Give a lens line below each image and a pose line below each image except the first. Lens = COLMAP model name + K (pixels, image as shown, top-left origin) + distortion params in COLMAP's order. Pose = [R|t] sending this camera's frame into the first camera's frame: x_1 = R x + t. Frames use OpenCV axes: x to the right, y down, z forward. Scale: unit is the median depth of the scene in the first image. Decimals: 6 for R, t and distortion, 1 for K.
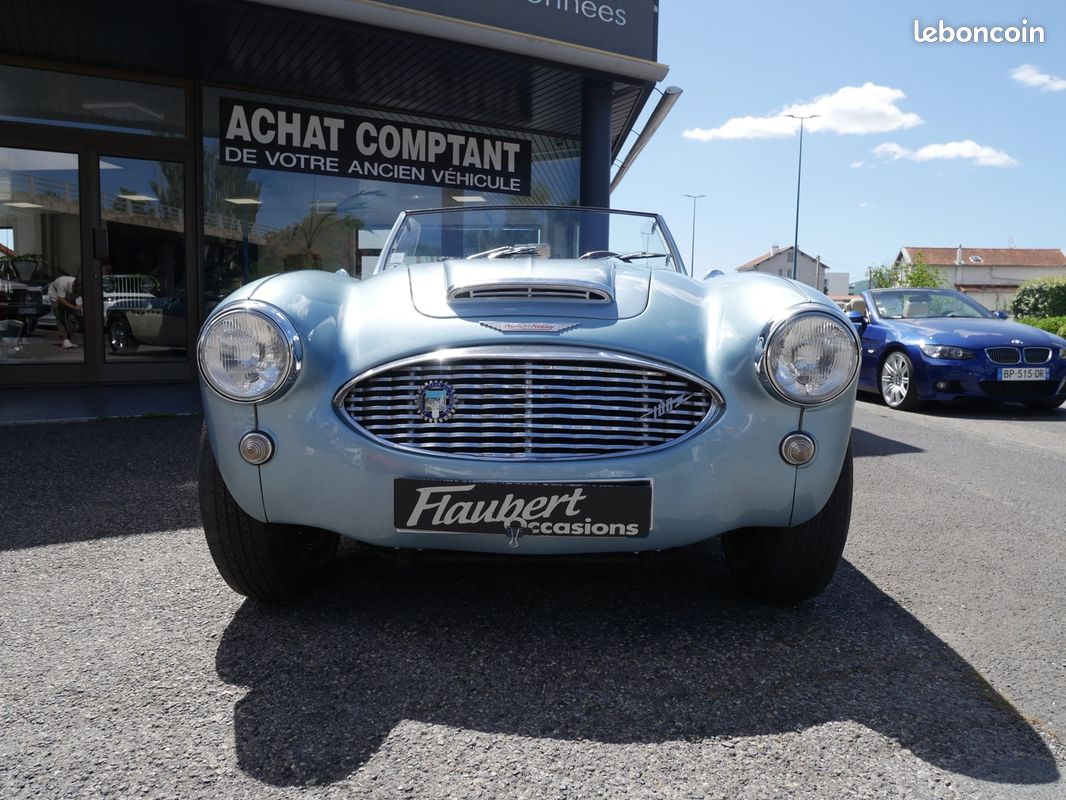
lens RADIAL K [[790.6, 0, 521.7], [0, 790.6, 391.3], [0, 0, 1]] dist [-0.063779, 0.023007]
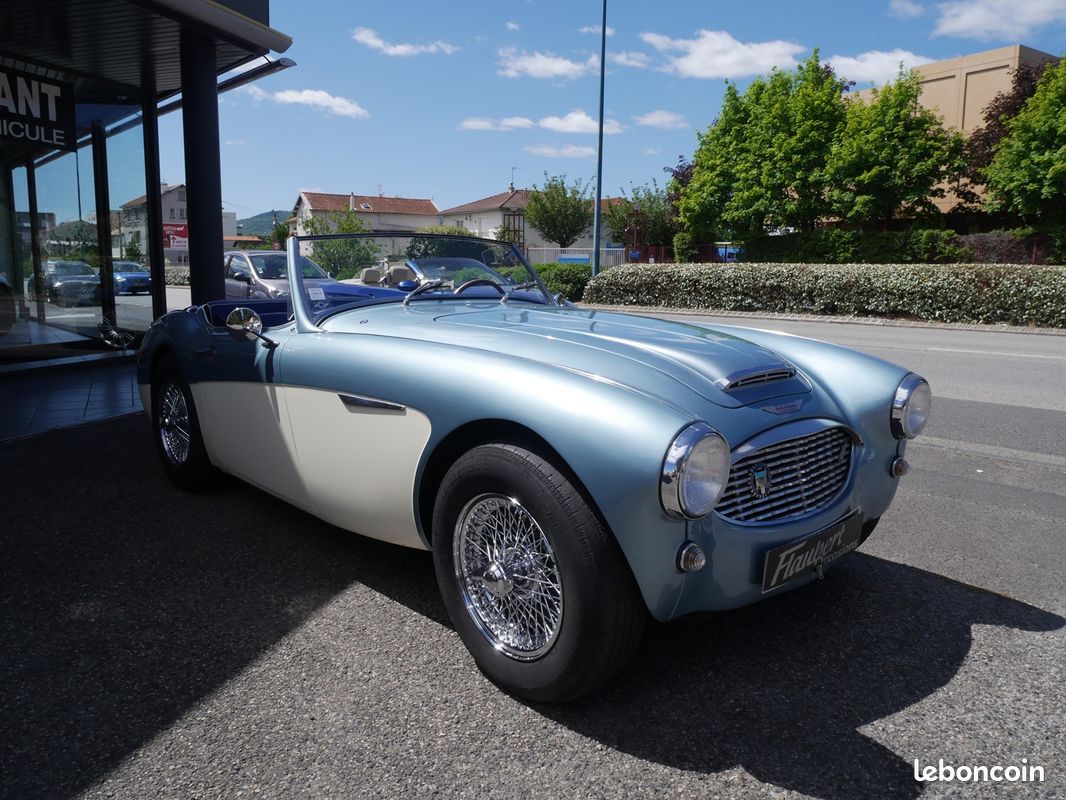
lens RADIAL K [[790.6, 0, 530.8], [0, 790.6, 391.0], [0, 0, 1]] dist [-0.063779, 0.023007]
pose [[0.730851, -0.113129, 0.673097, -1.133578], [0.061372, 0.993066, 0.100268, -0.259173], [-0.679773, -0.031972, 0.732726, 0.355583]]
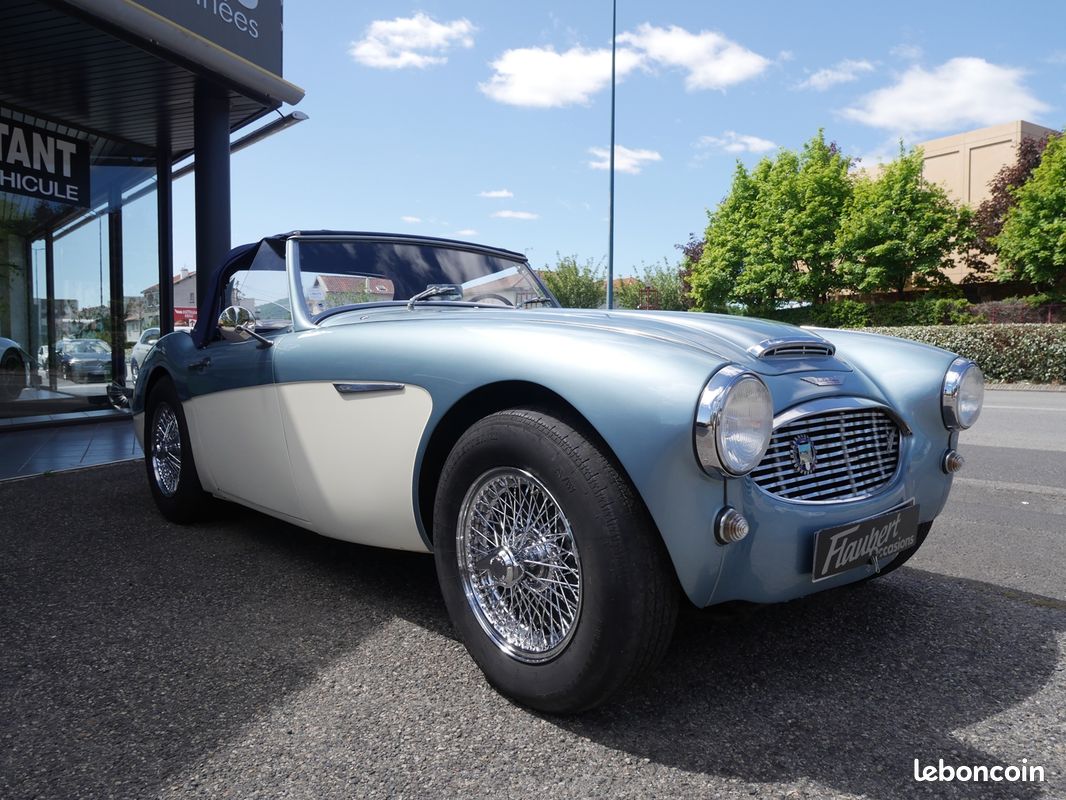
lens RADIAL K [[790.6, 0, 535.2], [0, 790.6, 395.9], [0, 0, 1]] dist [-0.063779, 0.023007]
pose [[0.738848, -0.054301, 0.671681, -1.058758], [0.071075, 0.997468, 0.002457, -0.092272], [-0.670114, 0.045925, 0.740836, 0.447300]]
